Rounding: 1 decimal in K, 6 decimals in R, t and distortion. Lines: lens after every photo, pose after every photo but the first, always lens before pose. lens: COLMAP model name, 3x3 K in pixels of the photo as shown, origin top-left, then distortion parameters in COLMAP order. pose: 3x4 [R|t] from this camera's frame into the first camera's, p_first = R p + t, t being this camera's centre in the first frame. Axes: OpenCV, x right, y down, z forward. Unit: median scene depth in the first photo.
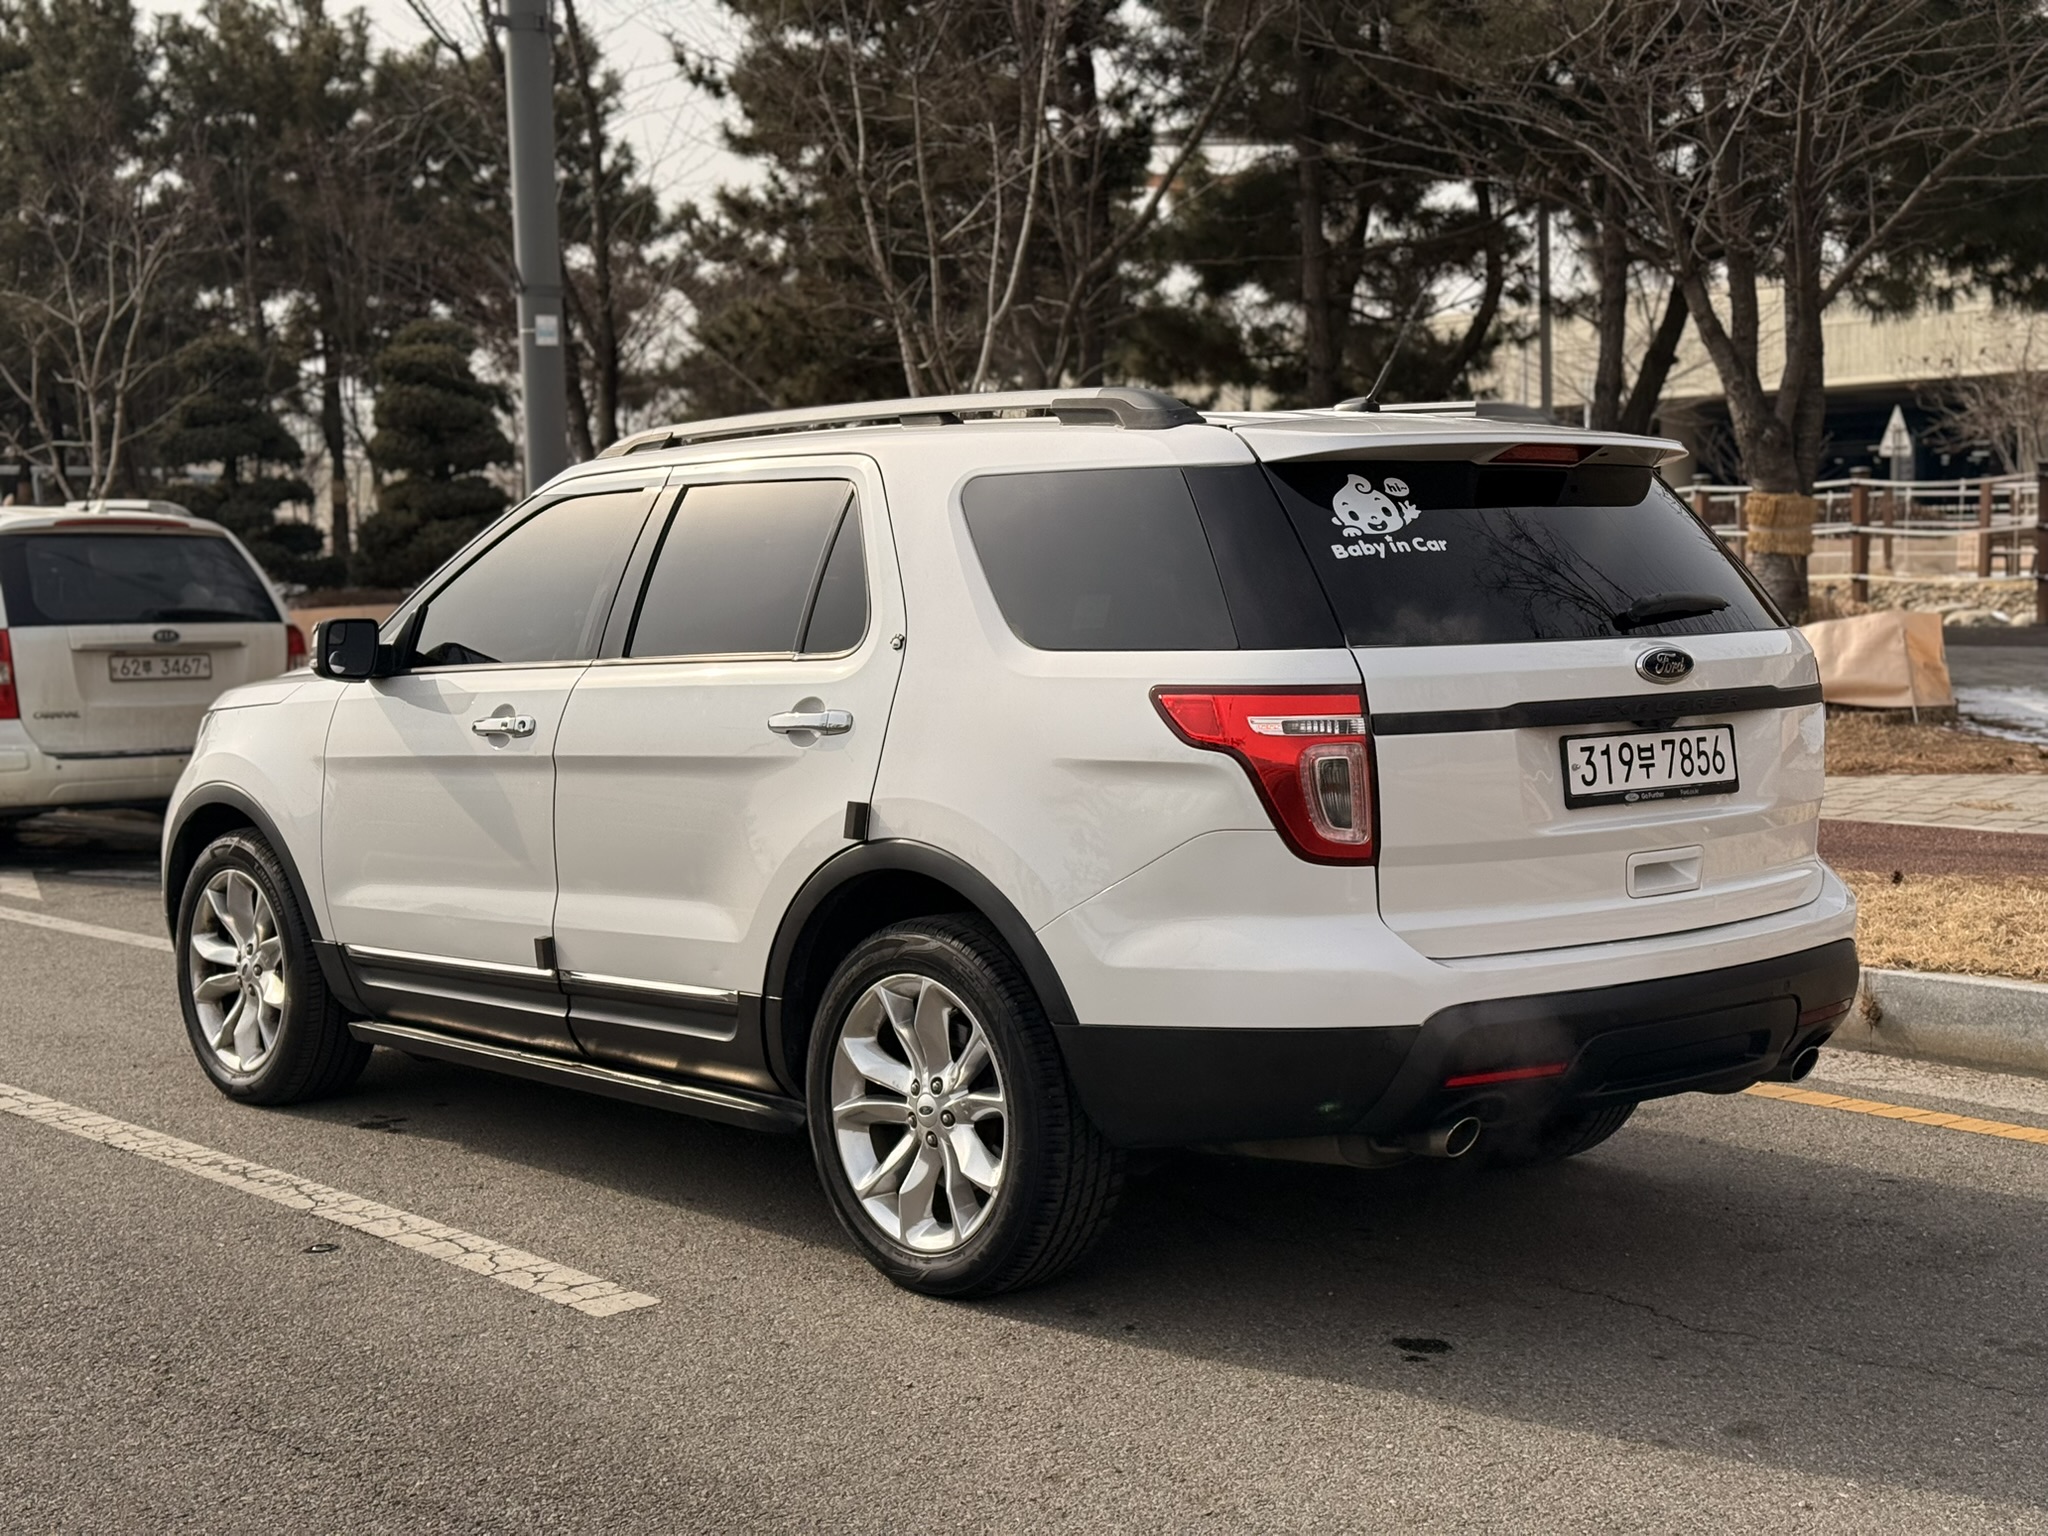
lens RADIAL K [[2800.5, 0, 1024.0], [0, 2800.5, 768.0], [0, 0, 1]] dist [0.191190, -0.291858]
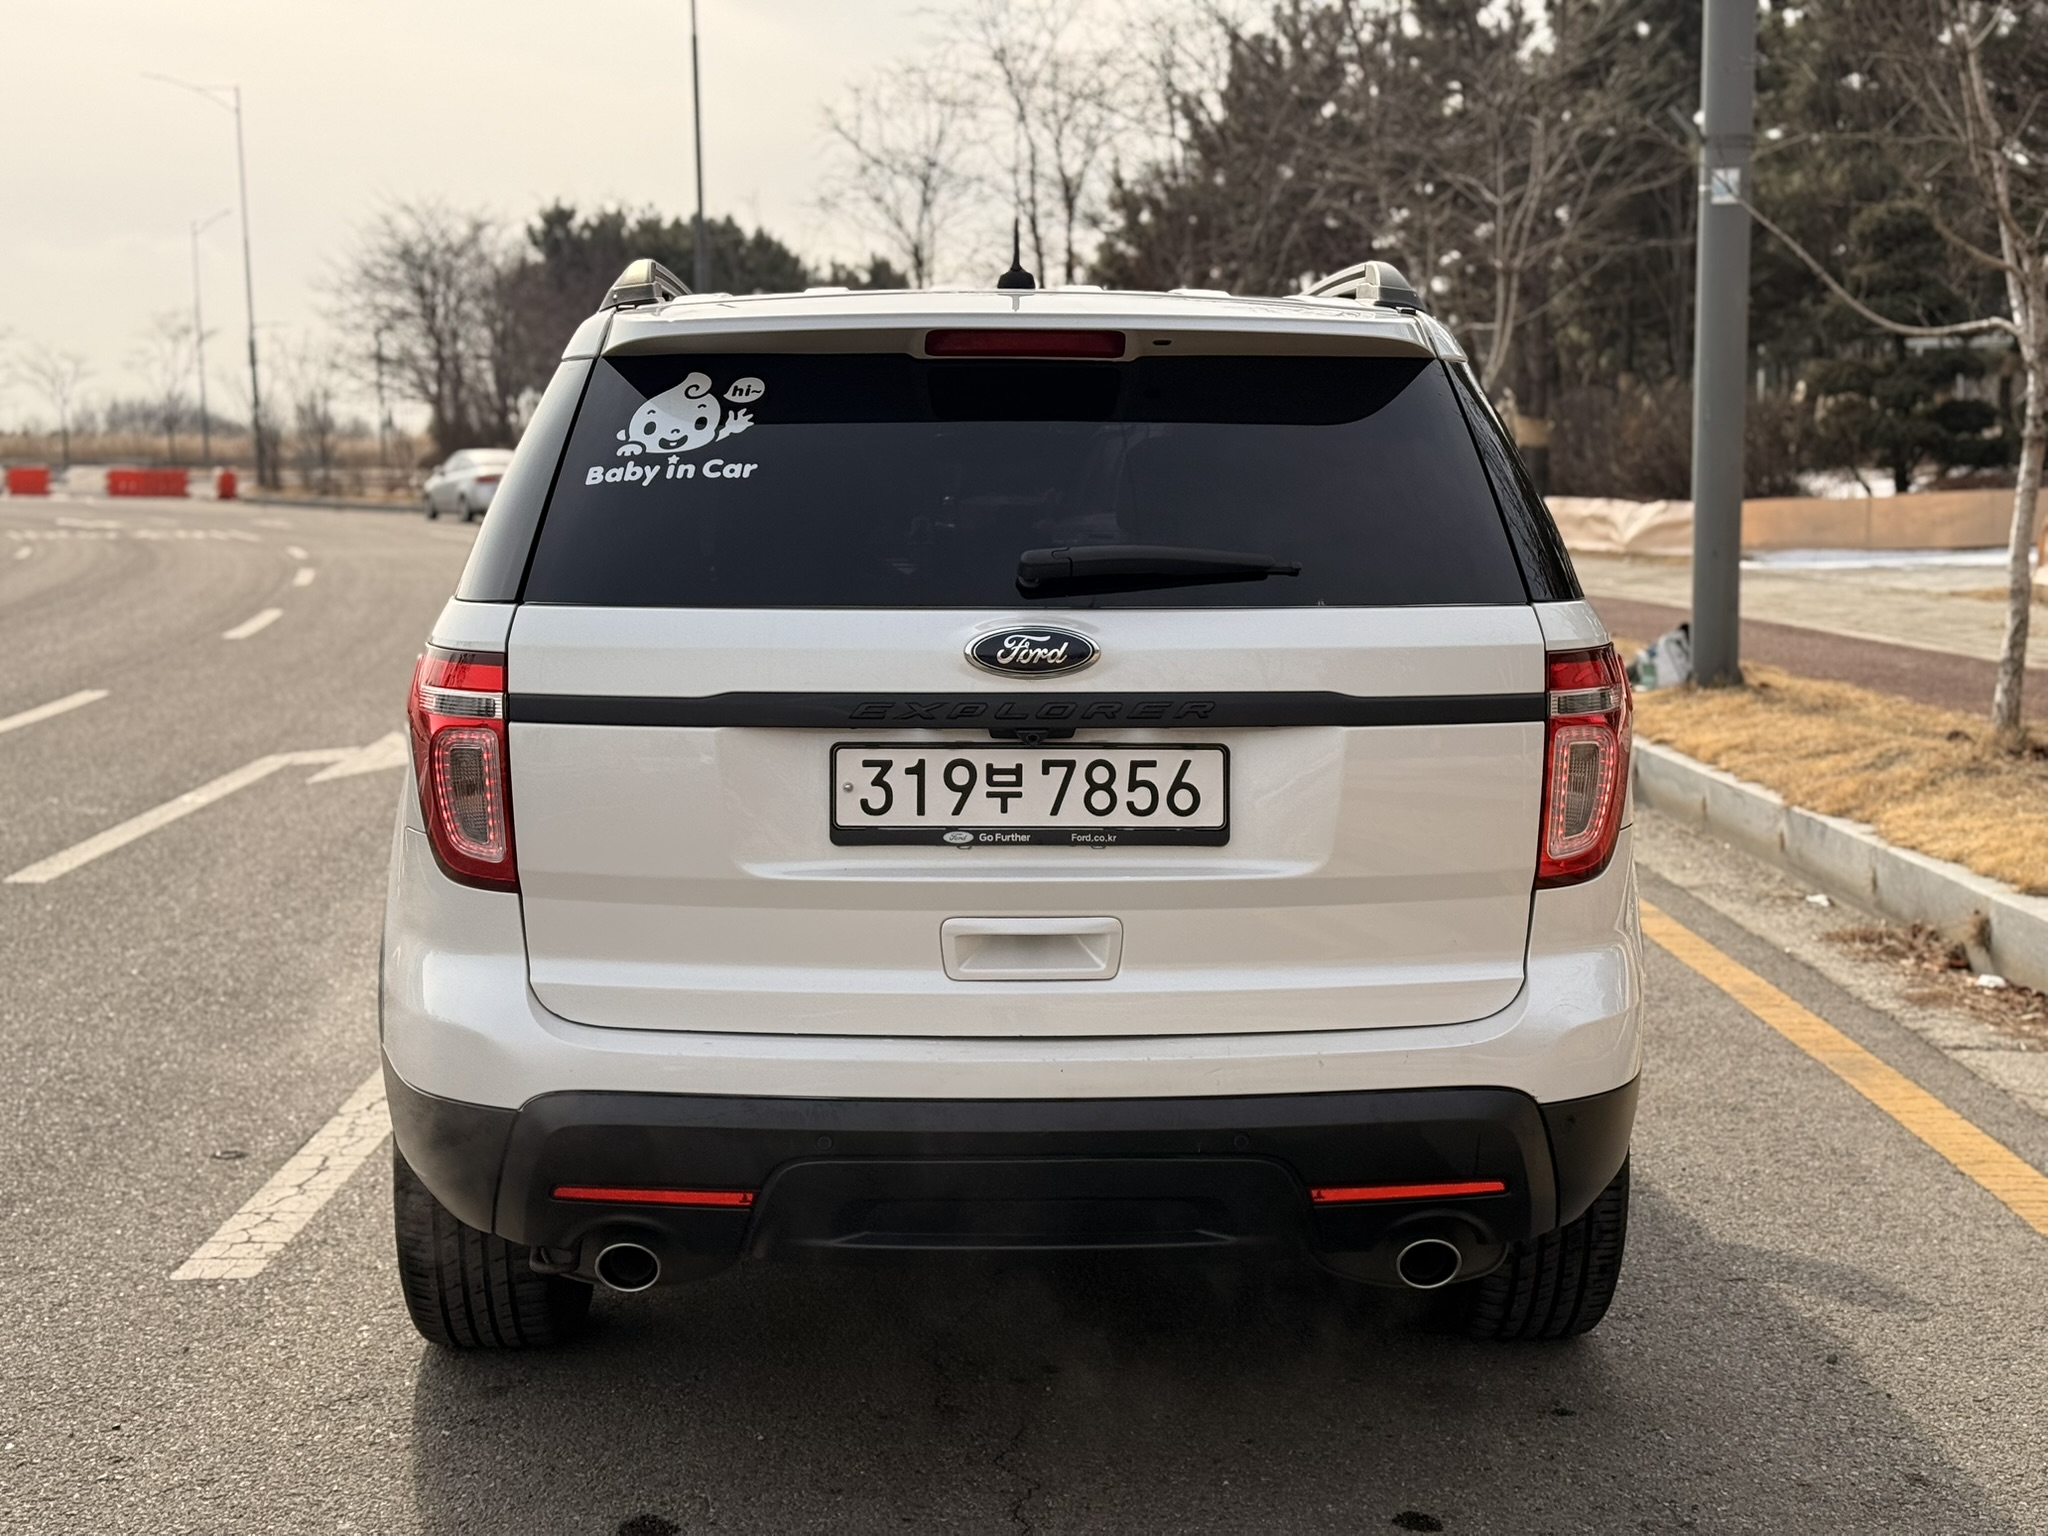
lens RADIAL K [[2800.5, 0, 1024.0], [0, 2800.5, 768.0], [0, 0, 1]] dist [0.191190, -0.291858]
pose [[0.766887, 0.088131, -0.635702, 0.668874], [-0.059485, 0.996023, 0.066325, -0.054011], [0.639019, -0.013049, 0.769080, 0.473222]]
